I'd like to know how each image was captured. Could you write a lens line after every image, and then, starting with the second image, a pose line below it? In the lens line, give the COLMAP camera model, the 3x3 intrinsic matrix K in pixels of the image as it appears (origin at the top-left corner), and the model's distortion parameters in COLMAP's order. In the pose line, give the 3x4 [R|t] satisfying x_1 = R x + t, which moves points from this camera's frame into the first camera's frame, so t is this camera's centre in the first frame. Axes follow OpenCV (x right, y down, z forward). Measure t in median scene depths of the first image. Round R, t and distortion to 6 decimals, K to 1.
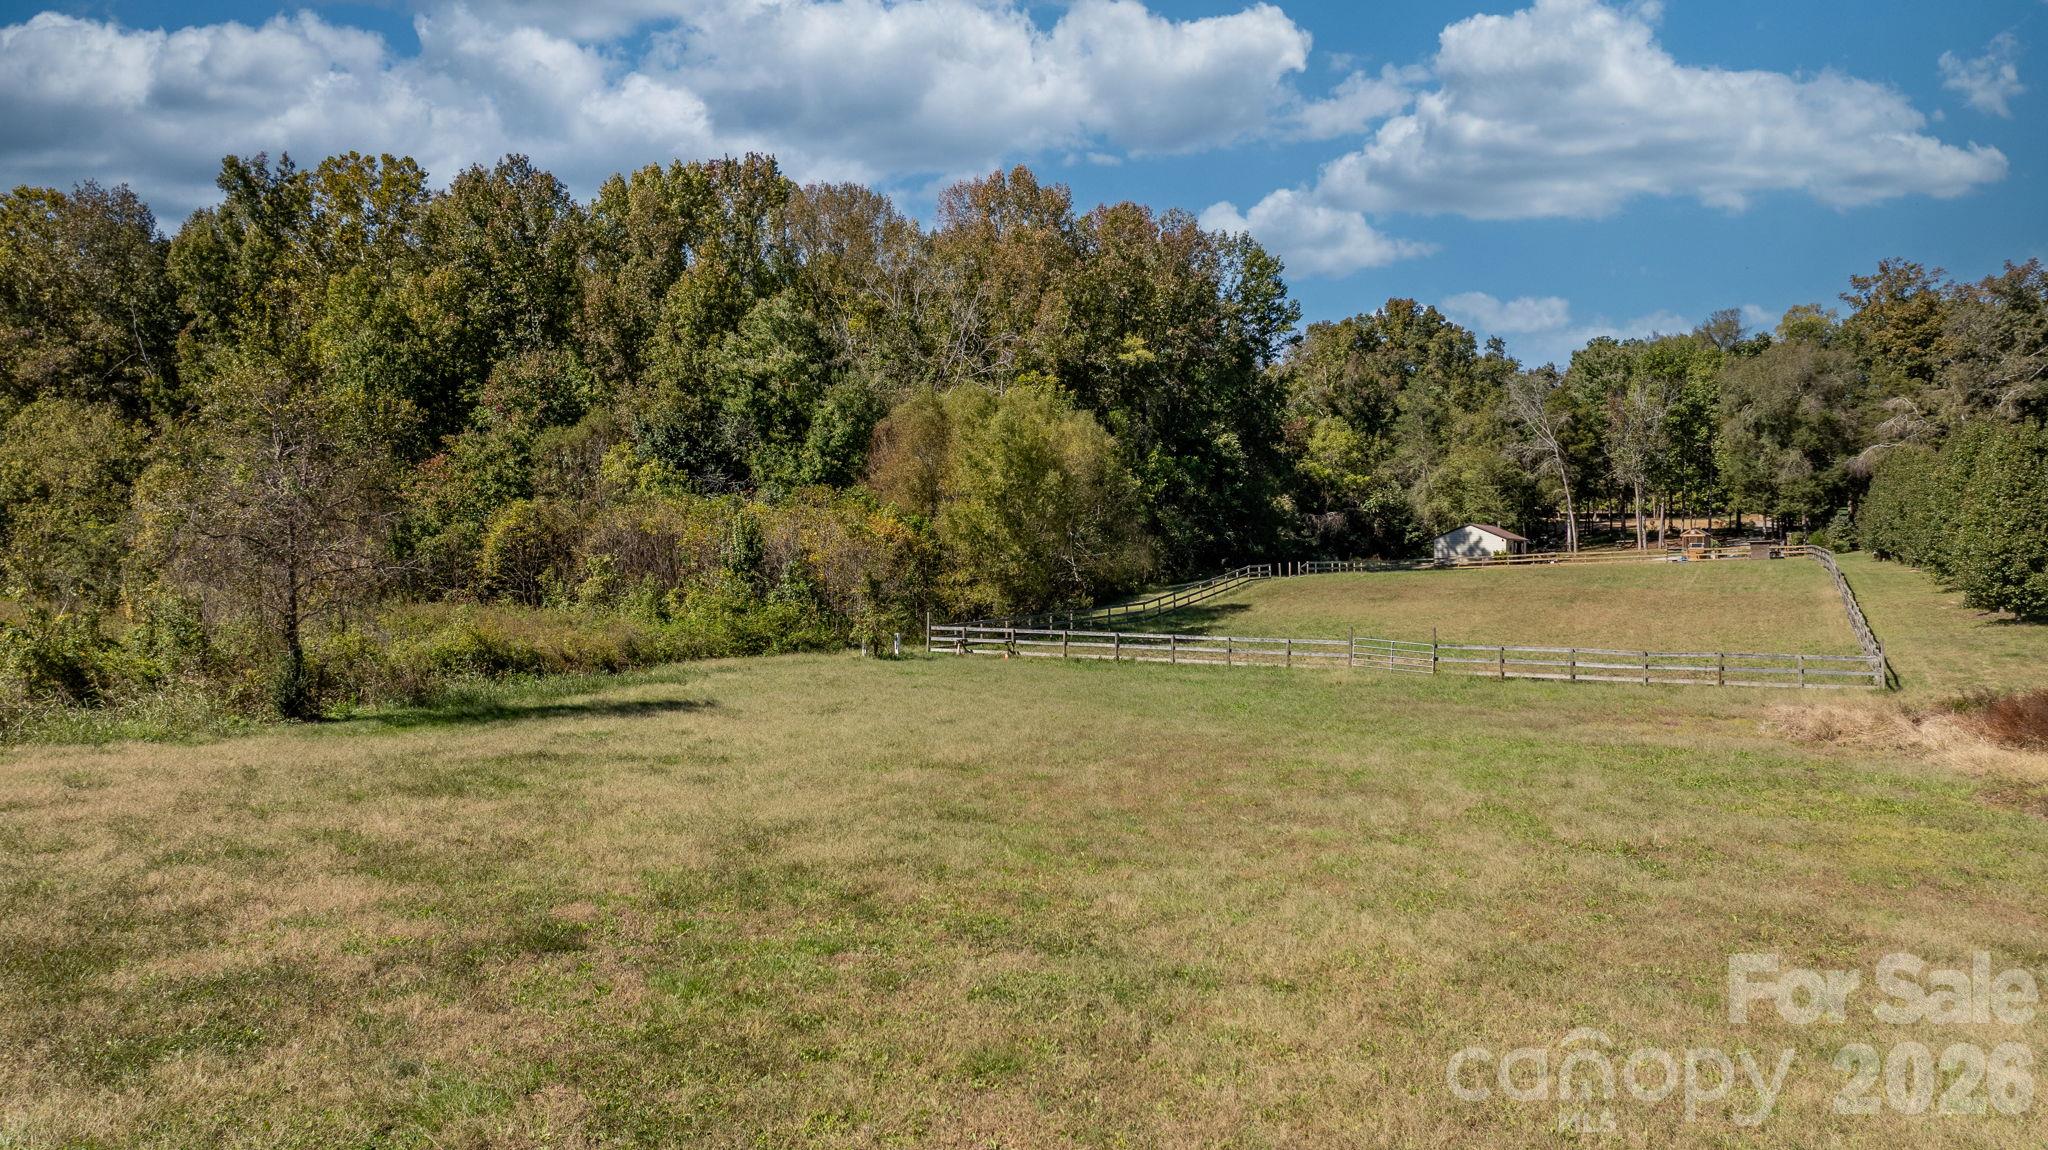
lens RADIAL K [[1422.2, 0, 1033.0], [0, 1422.2, 589.4], [0, 0, 1]] dist [-0.030260, 0.016058]
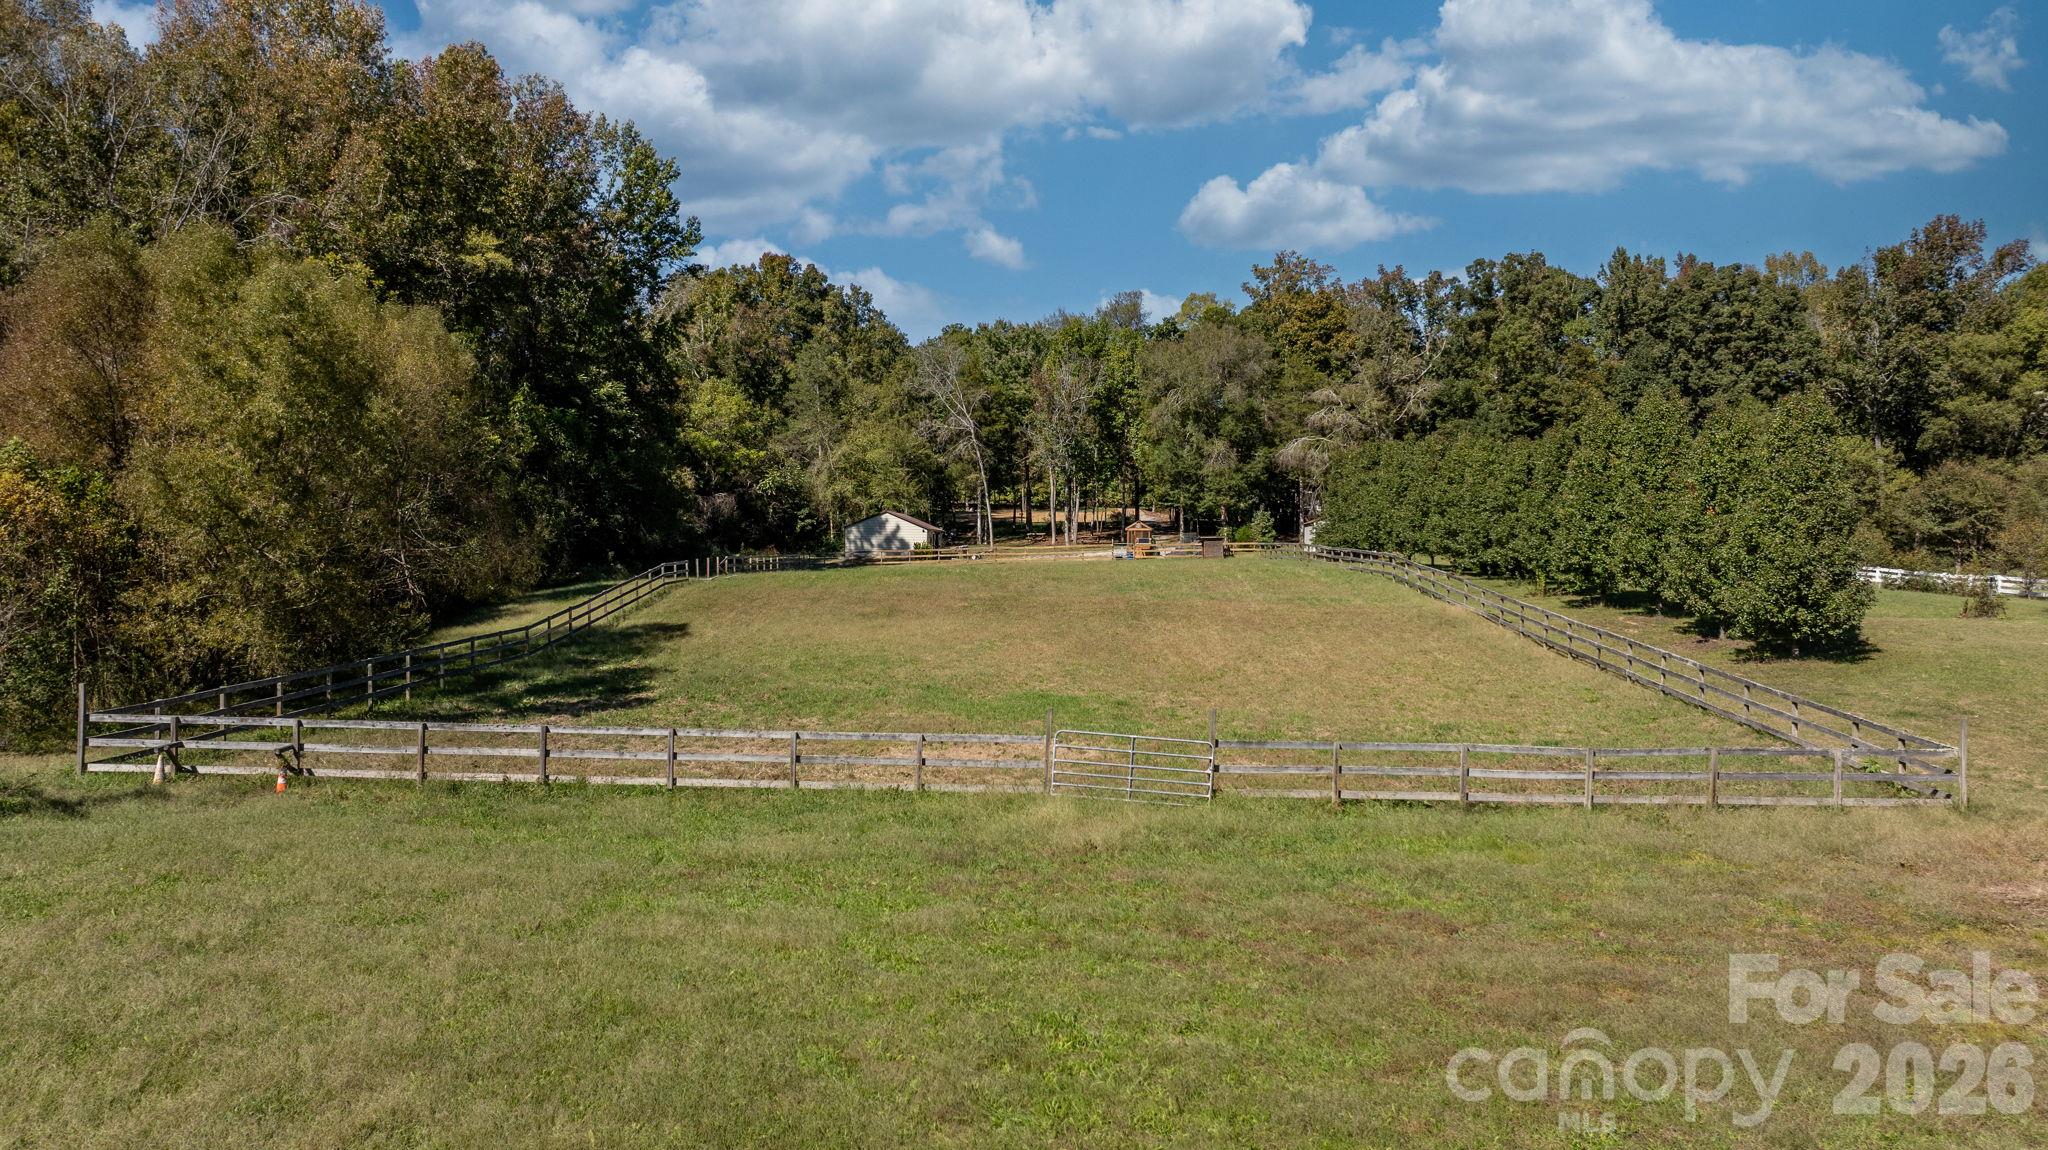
lens RADIAL K [[1422.2, 0, 1024.0], [0, 1422.2, 581.2], [0, 0, 1]] dist [-0.030260, 0.016058]
pose [[0.892035, 0.000097, 0.451967, -0.004975], [-0.002054, 0.999991, 0.003840, -0.008413], [-0.451963, -0.004354, 0.892026, 0.223438]]
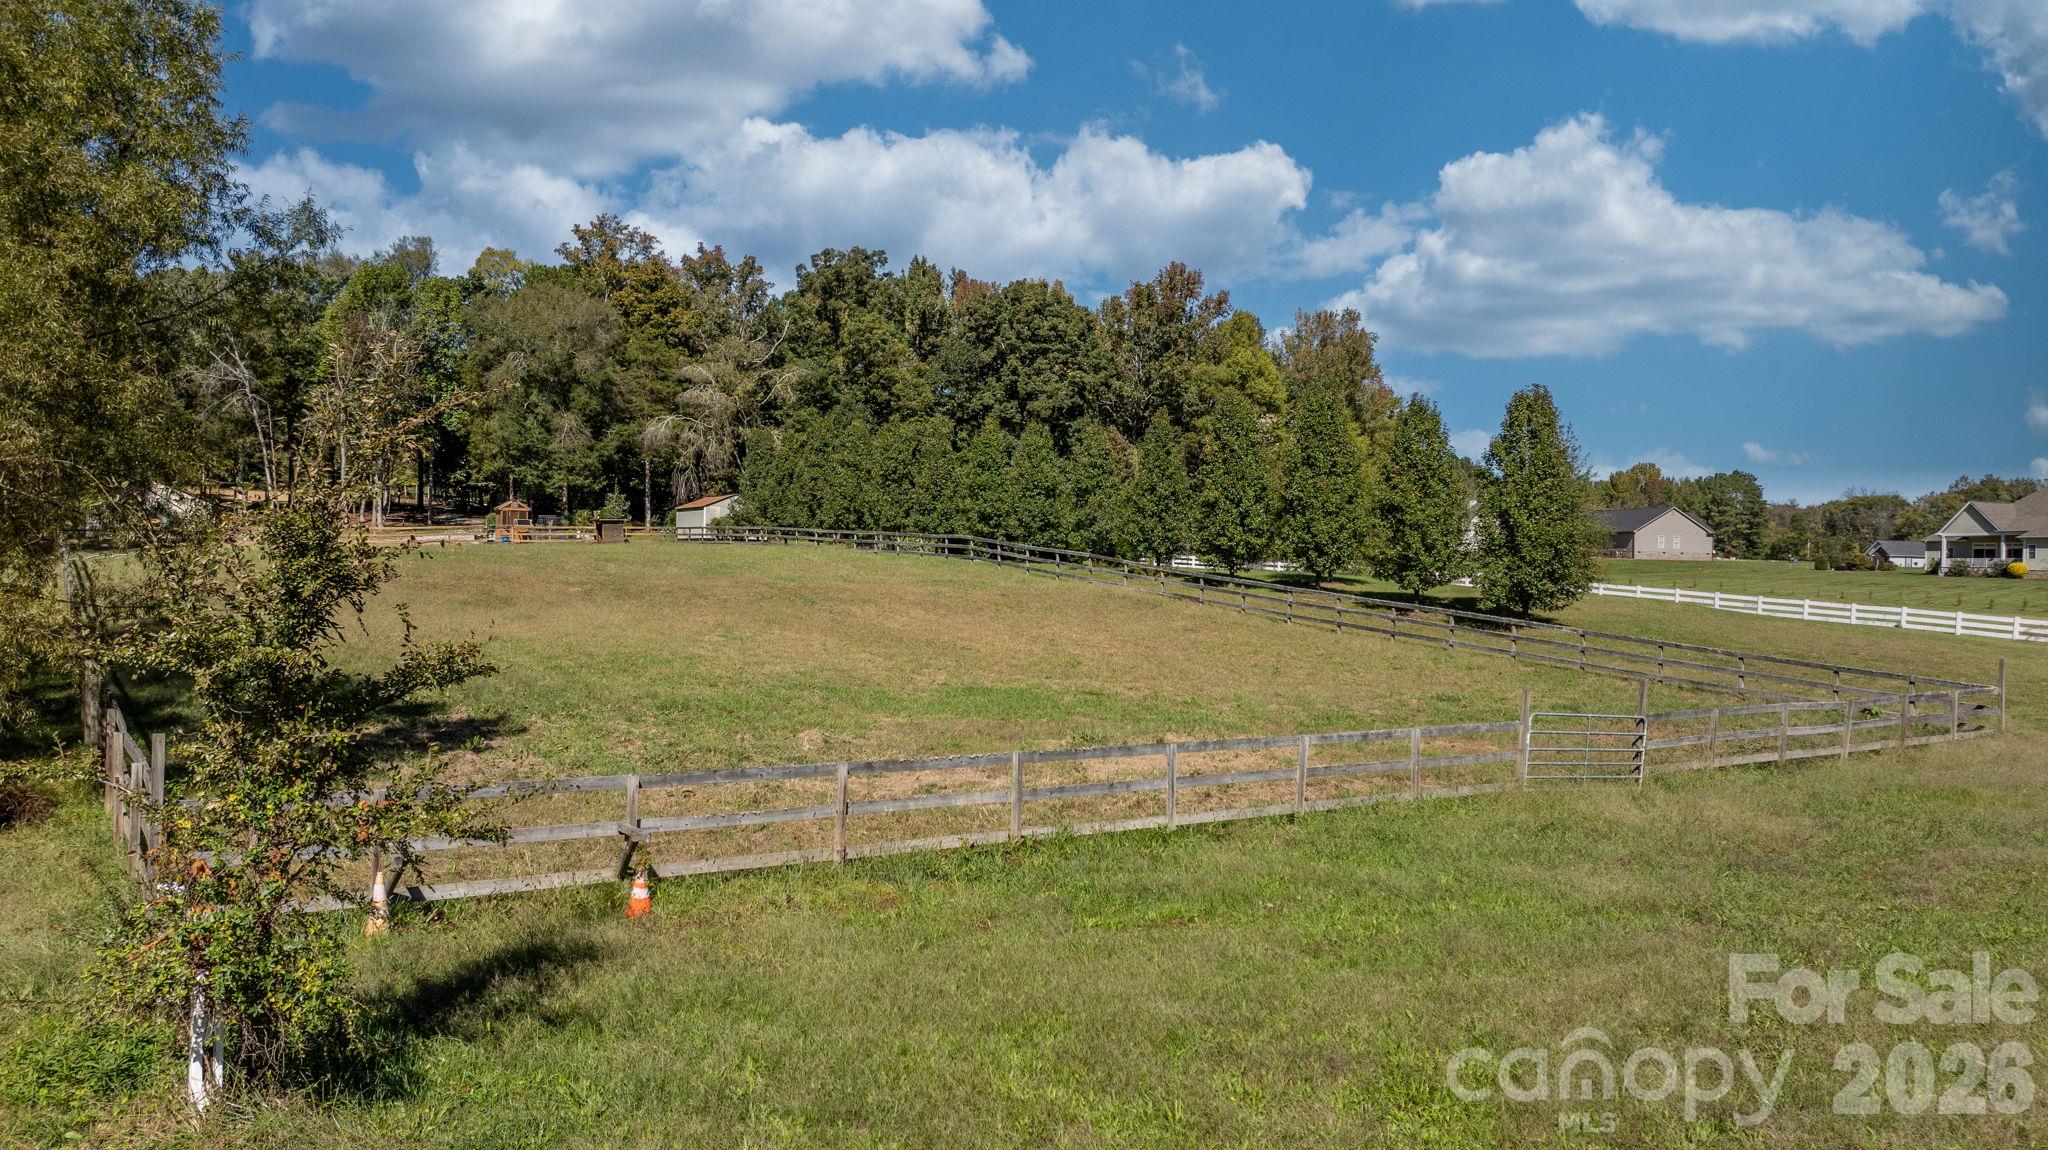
lens RADIAL K [[1422.2, 0, 1021.1], [0, 1422.2, 582.5], [0, 0, 1]] dist [-0.030260, 0.016058]
pose [[0.466815, -0.003434, 0.884348, -0.088811], [-0.002394, 0.999984, 0.005146, -0.002457], [-0.884352, -0.004519, 0.466800, 0.381114]]
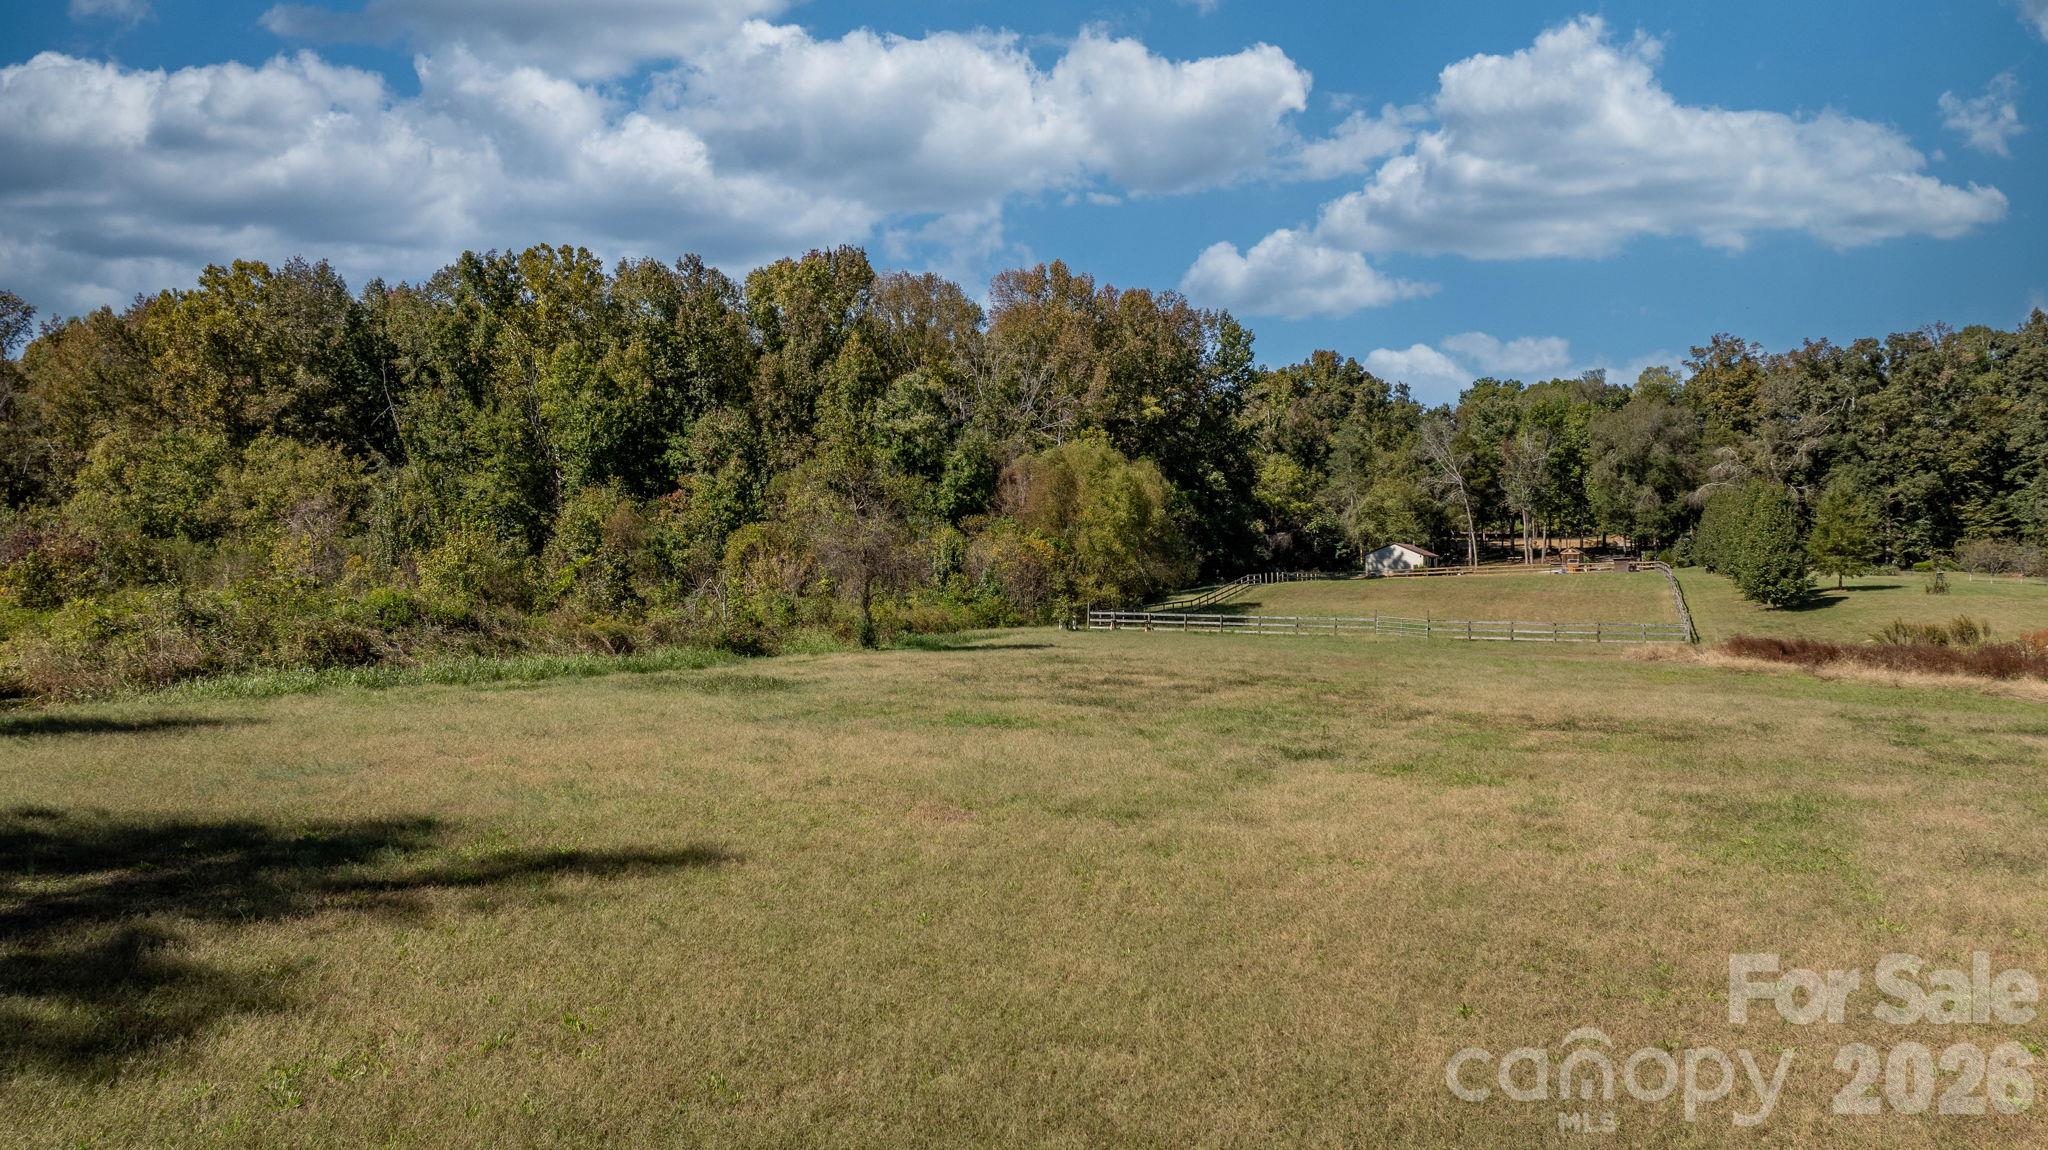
lens RADIAL K [[1422.2, 0, 1022.3], [0, 1422.2, 583.0], [0, 0, 1]] dist [-0.030260, 0.016058]
pose [[0.997236, 0.003117, 0.074235, -0.120687], [-0.002049, 0.999893, -0.014461, 0.008247], [-0.074272, 0.014269, 0.997136, -0.236636]]
